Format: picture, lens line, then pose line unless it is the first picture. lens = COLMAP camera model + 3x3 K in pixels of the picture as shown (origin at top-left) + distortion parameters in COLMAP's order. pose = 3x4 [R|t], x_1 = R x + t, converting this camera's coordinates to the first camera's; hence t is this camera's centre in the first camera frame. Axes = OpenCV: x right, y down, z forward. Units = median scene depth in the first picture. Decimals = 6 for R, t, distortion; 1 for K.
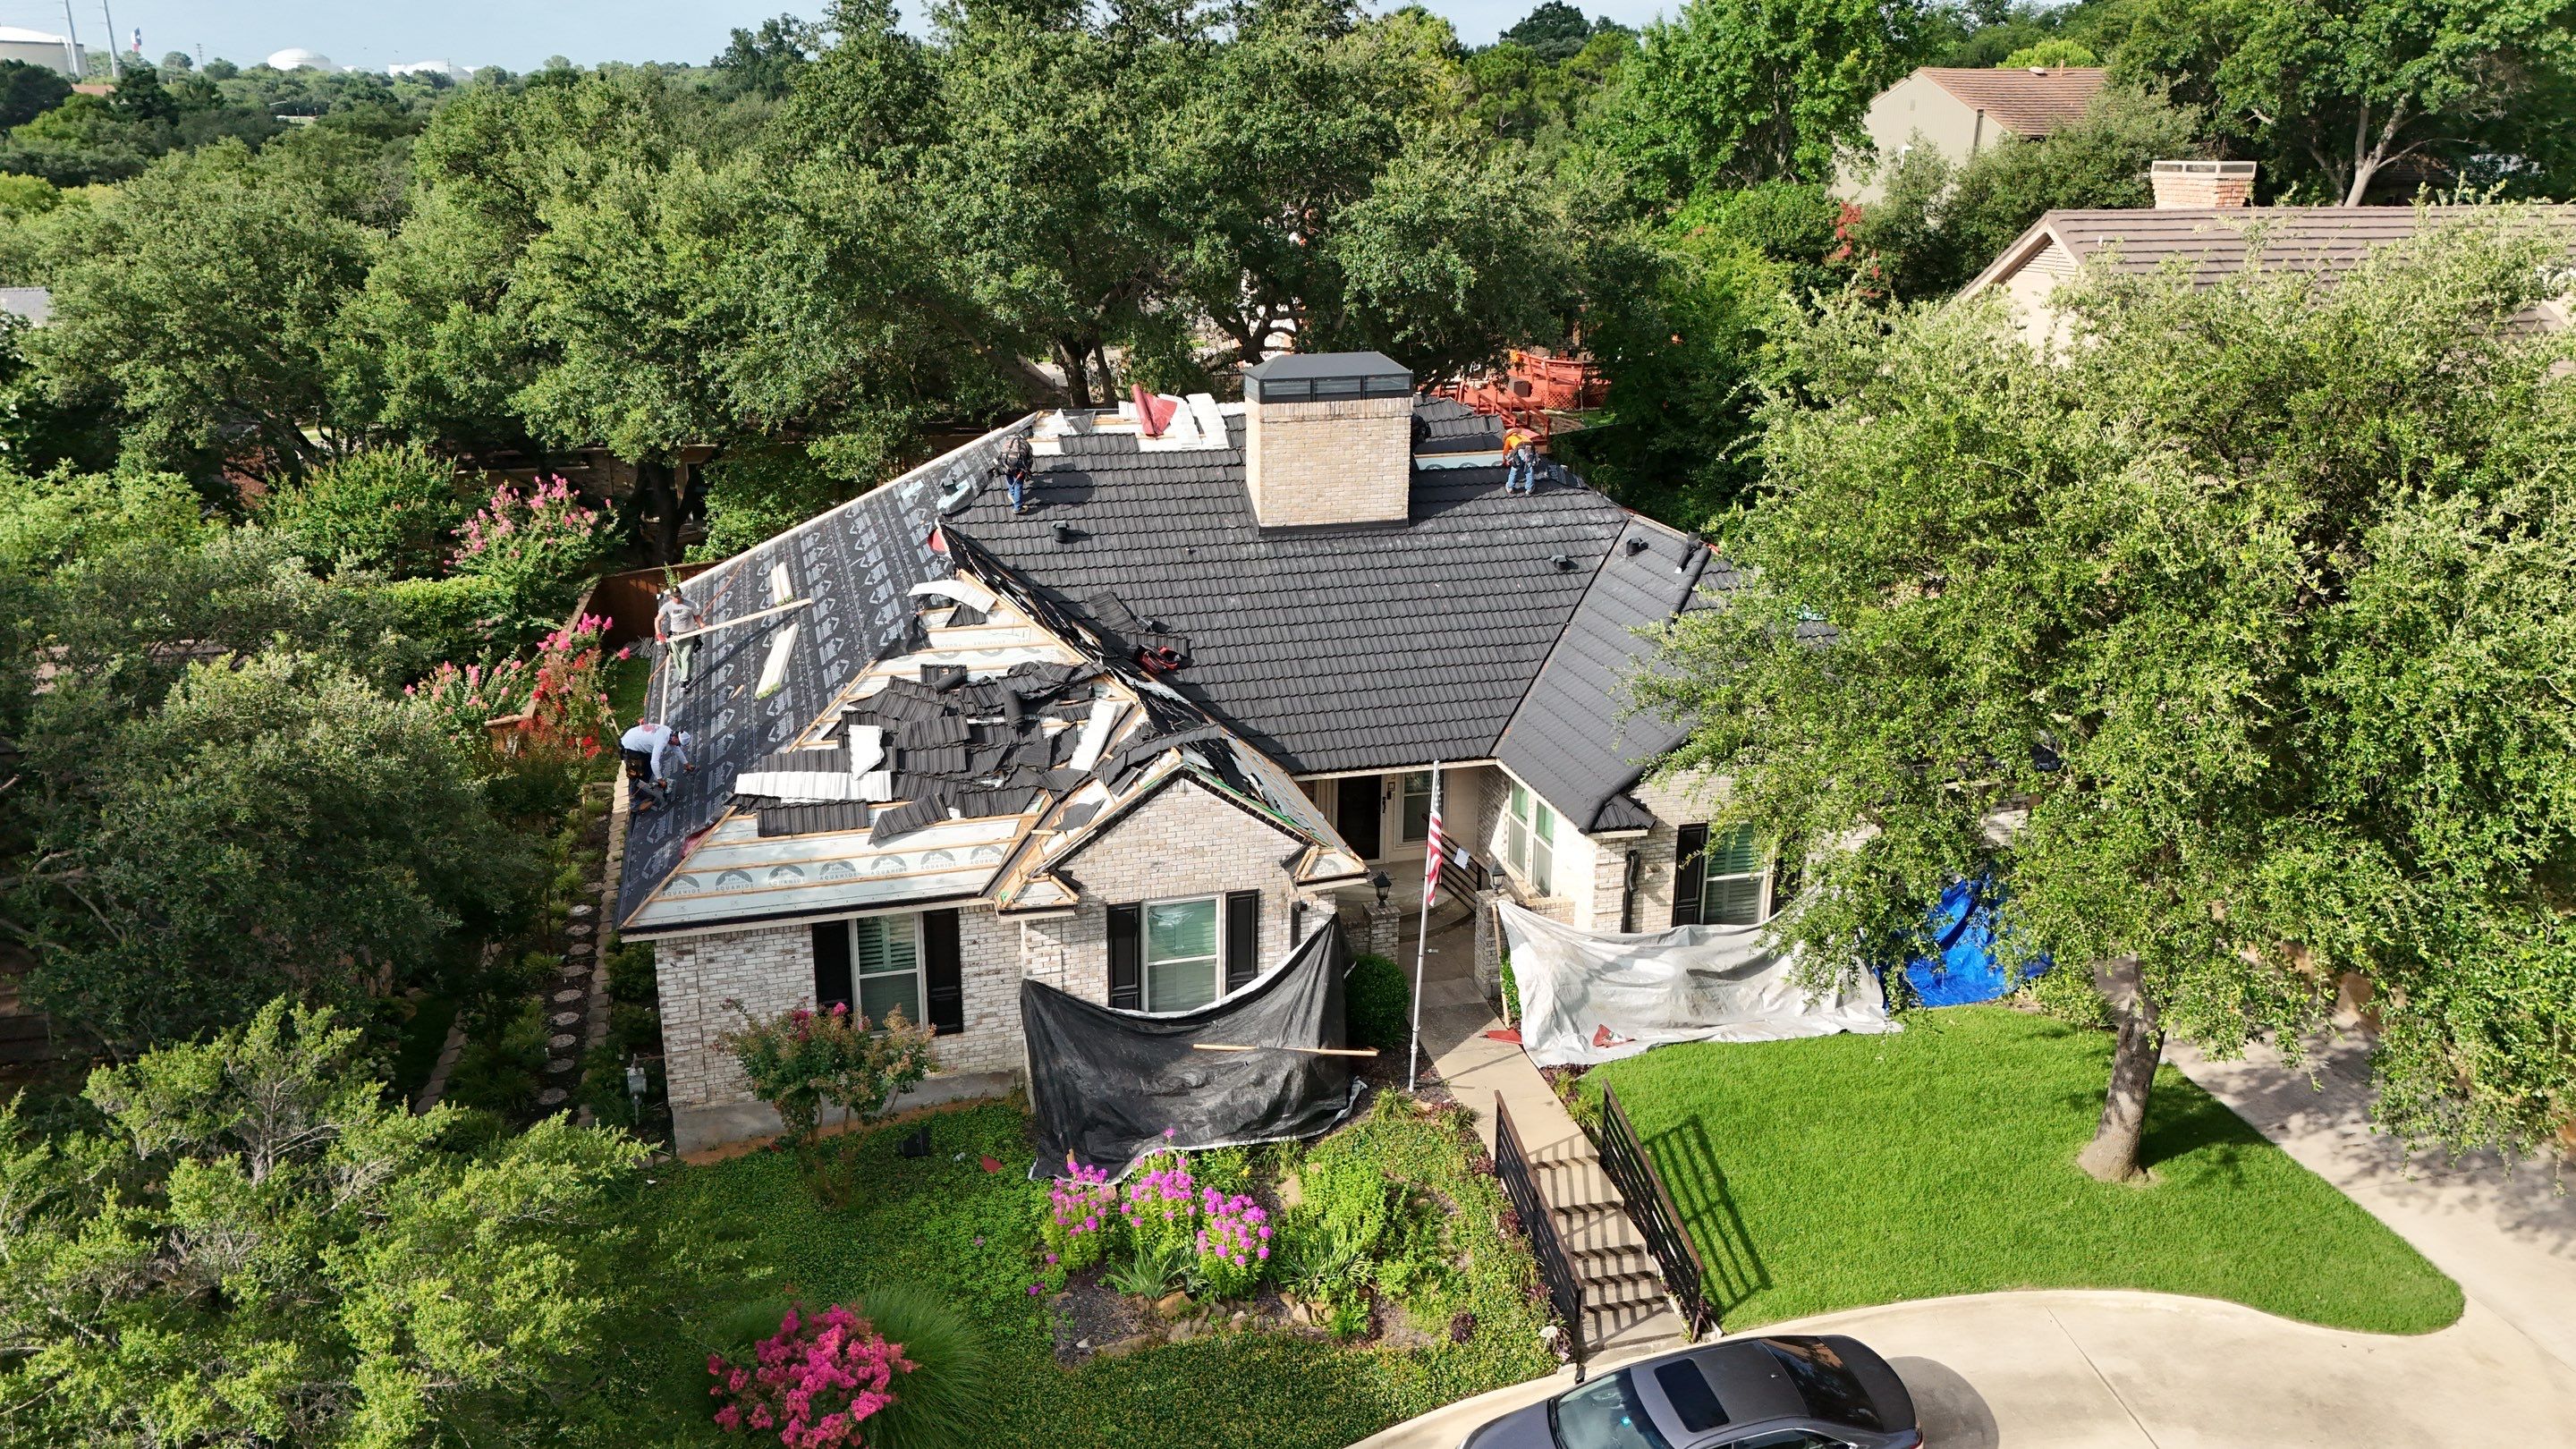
lens RADIAL K [[1939.5, 0, 1285.1], [0, 1939.5, 726.4], [0, 0, 1]] dist [0.036236, -0.023249]
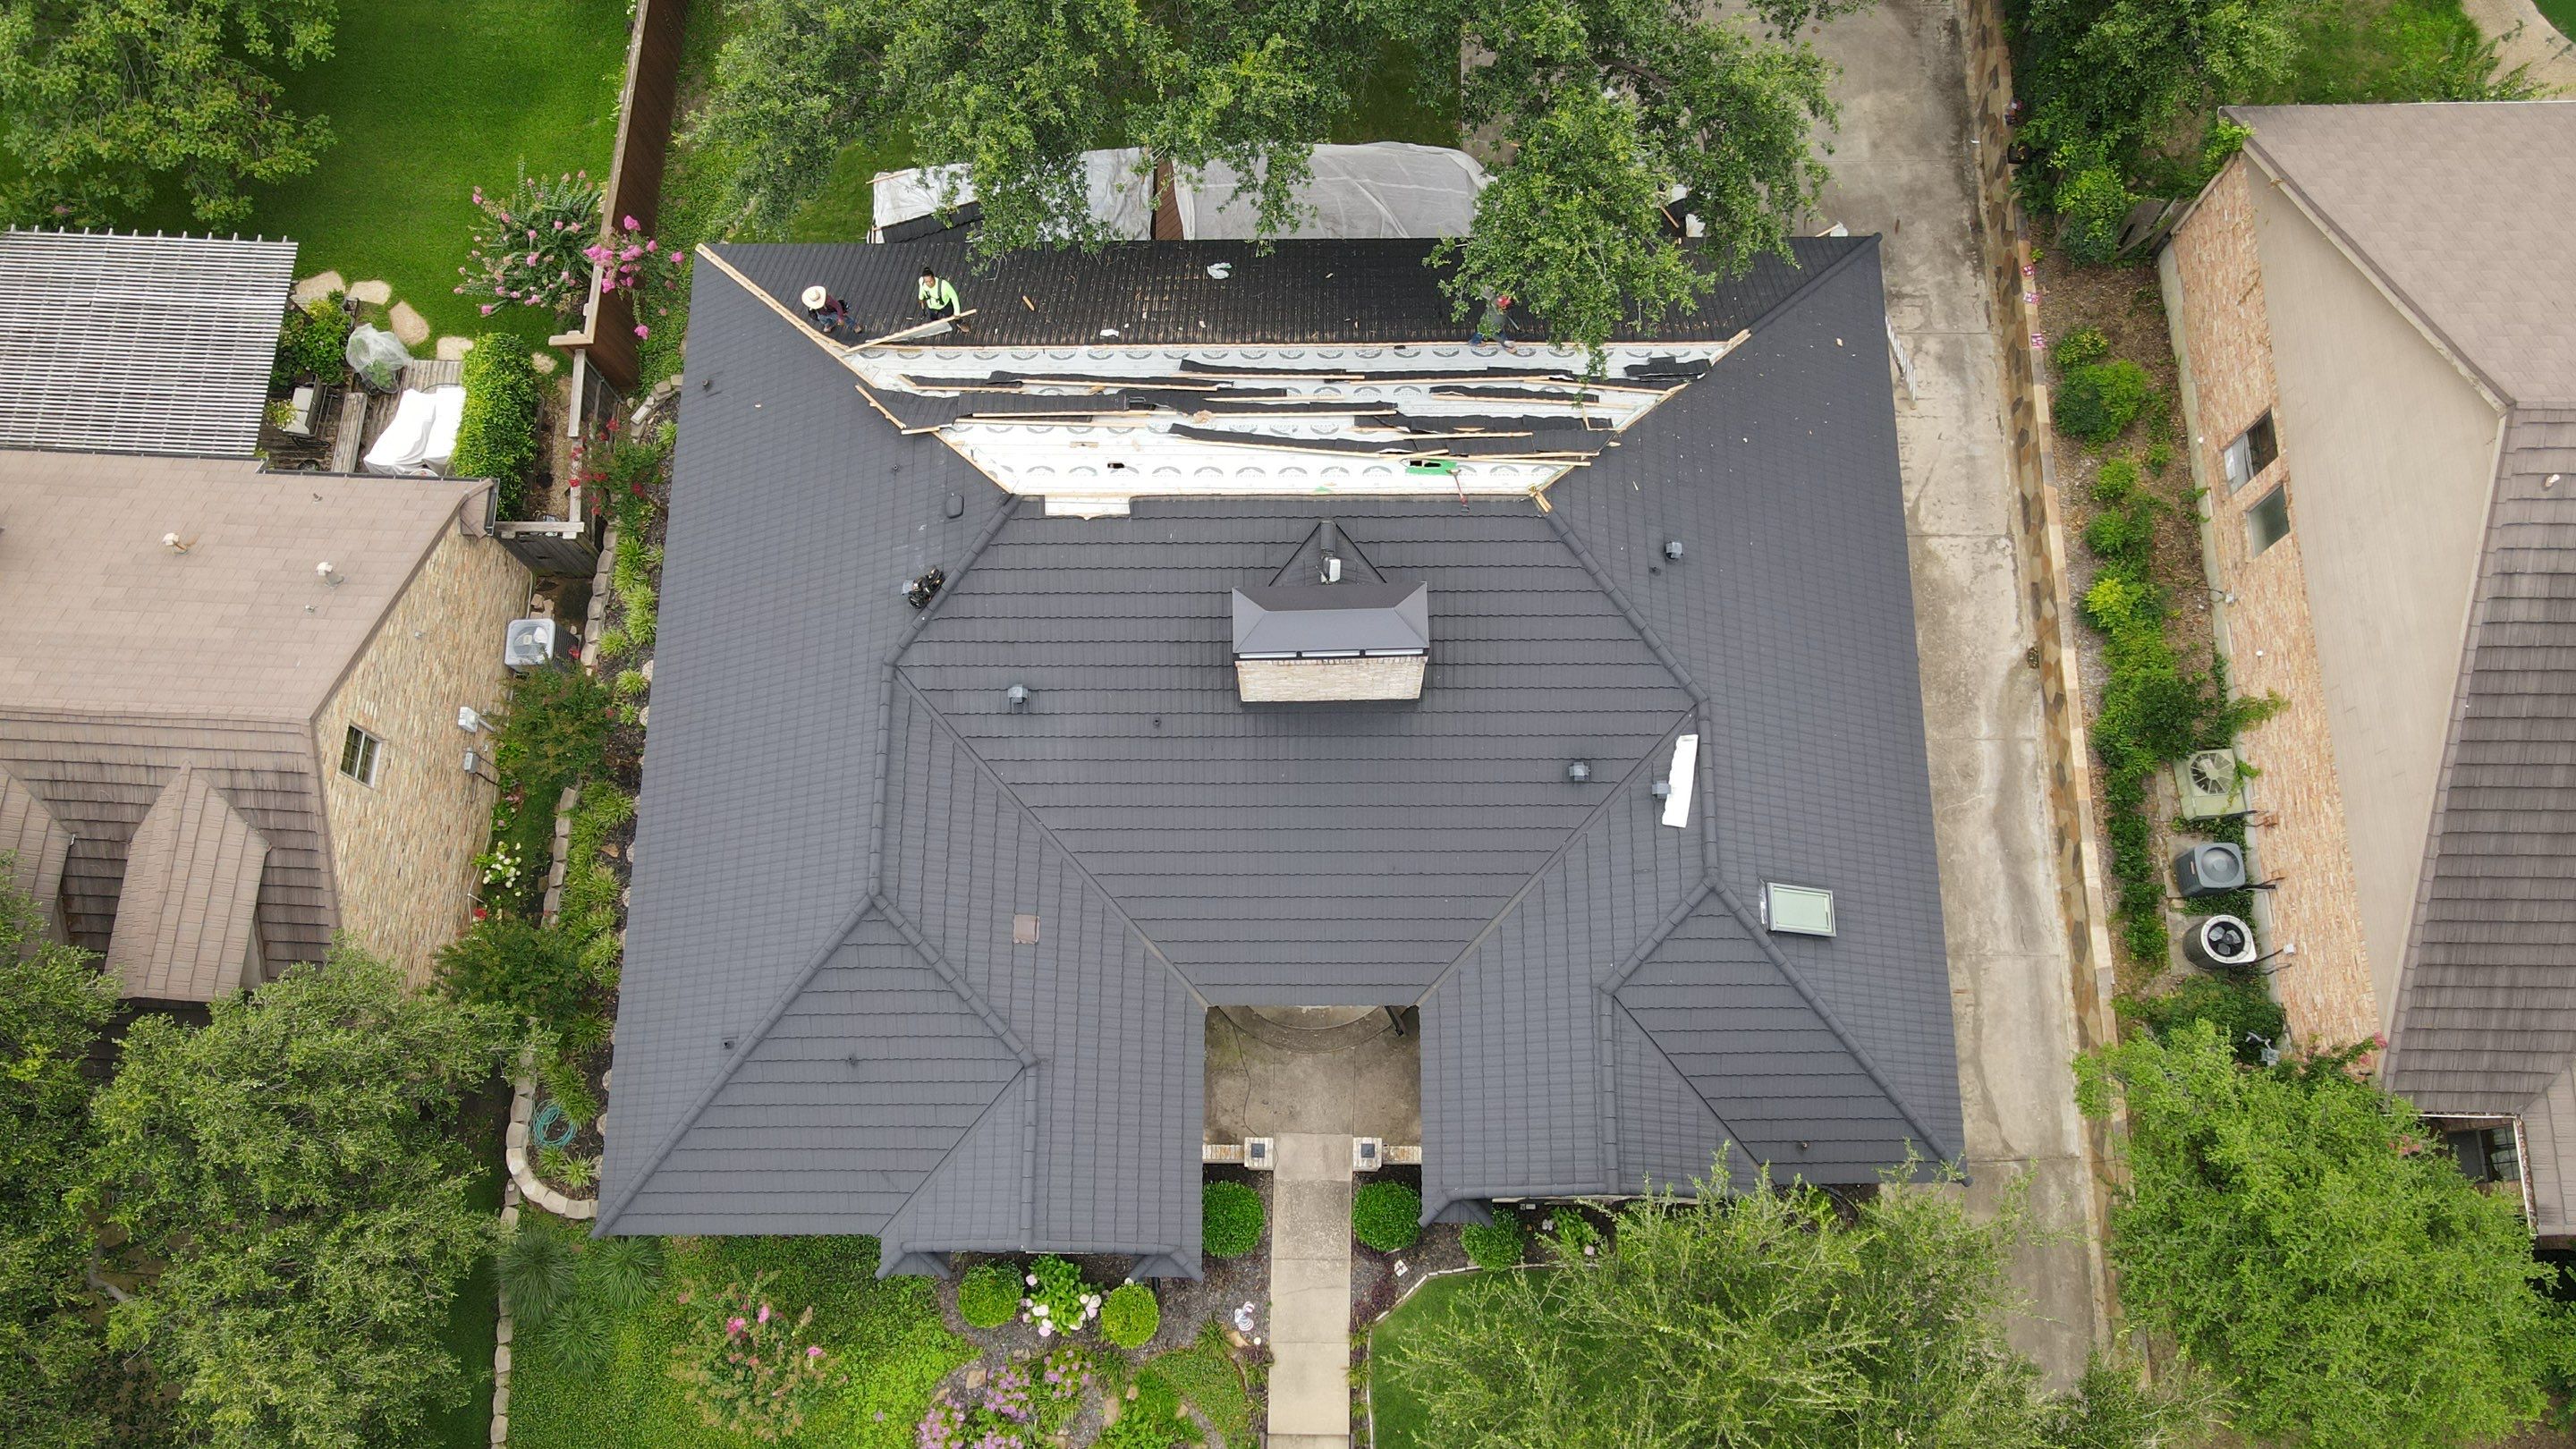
lens RADIAL K [[1939.5, 0, 1274.0], [0, 1939.5, 720.4], [0, 0, 1]] dist [0.036236, -0.023249]
pose [[0.959308, 0.257722, -0.115360, 0.131852], [-0.045961, 0.545627, 0.836767, -1.049662], [0.278597, -0.797415, 0.535269, 0.628795]]
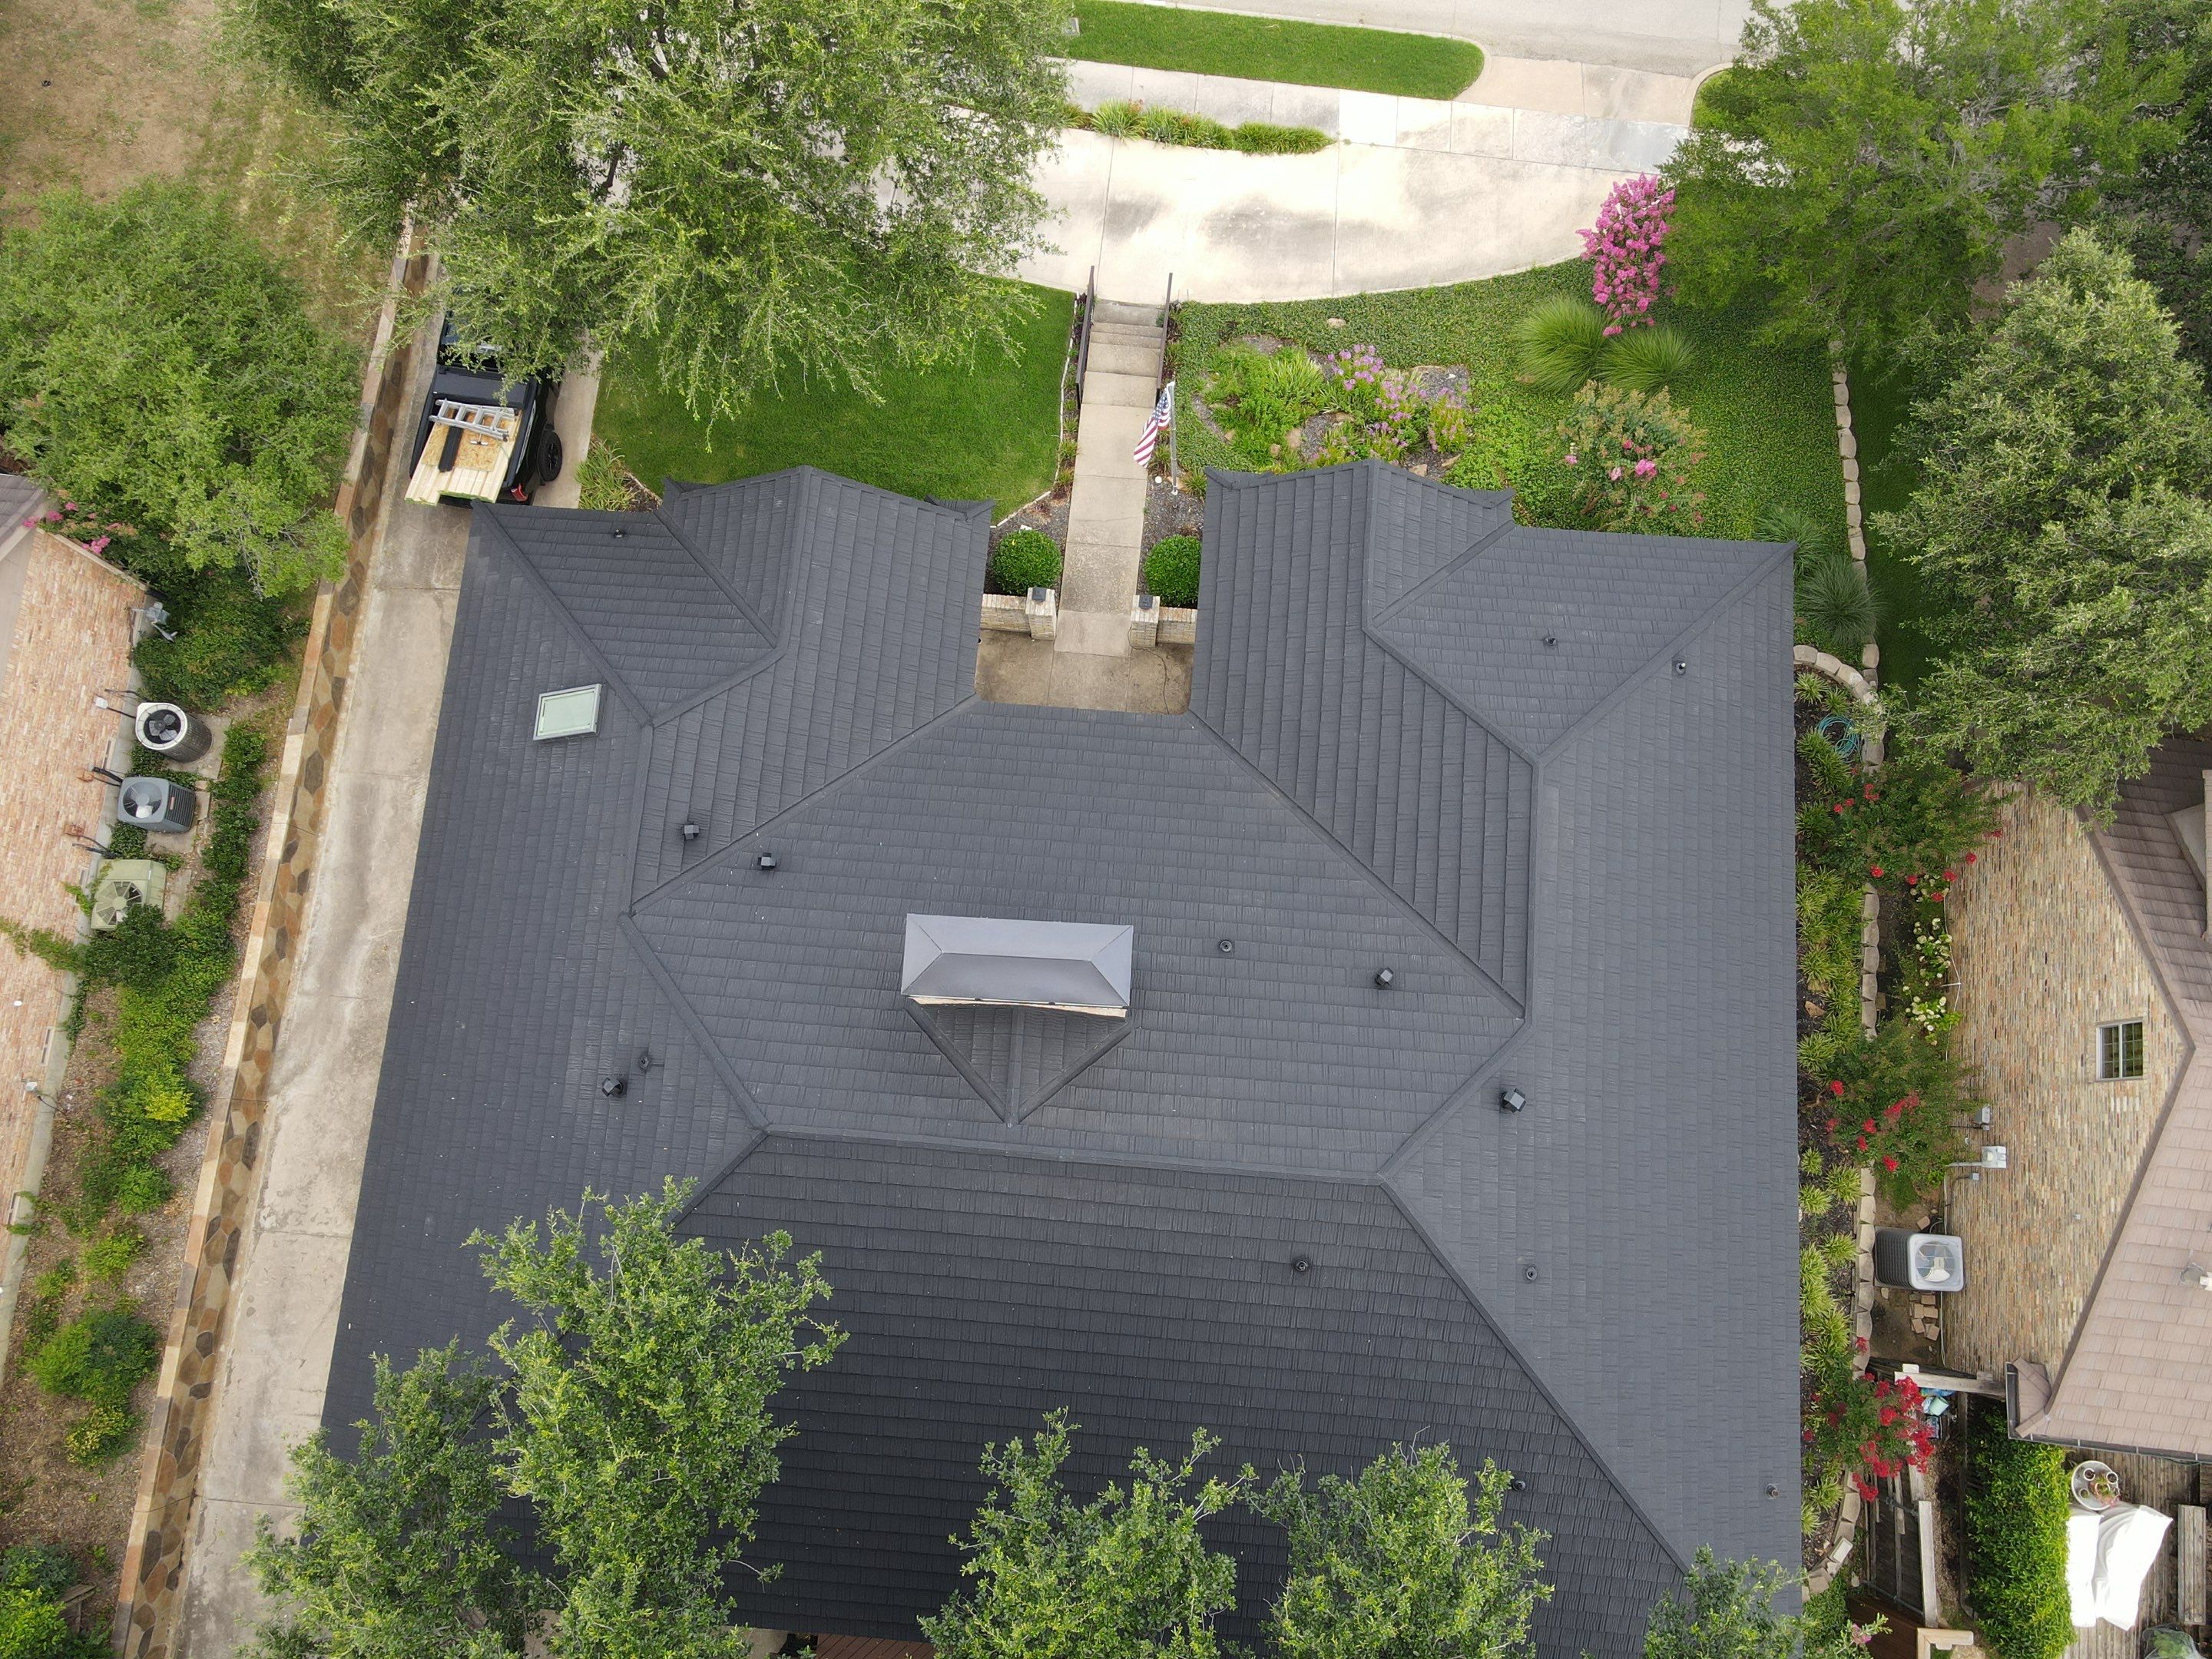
lens RADIAL K [[1623.7, 0, 1113.3], [0, 1623.7, 801.9], [0, 0, 1]] dist [0.013139, -0.006139]
pose [[-0.937433, -0.342257, 0.063867, -0.036378], [0.095917, -0.077533, 0.992365, -0.935199], [-0.334692, 0.936402, 0.105511, 1.071940]]
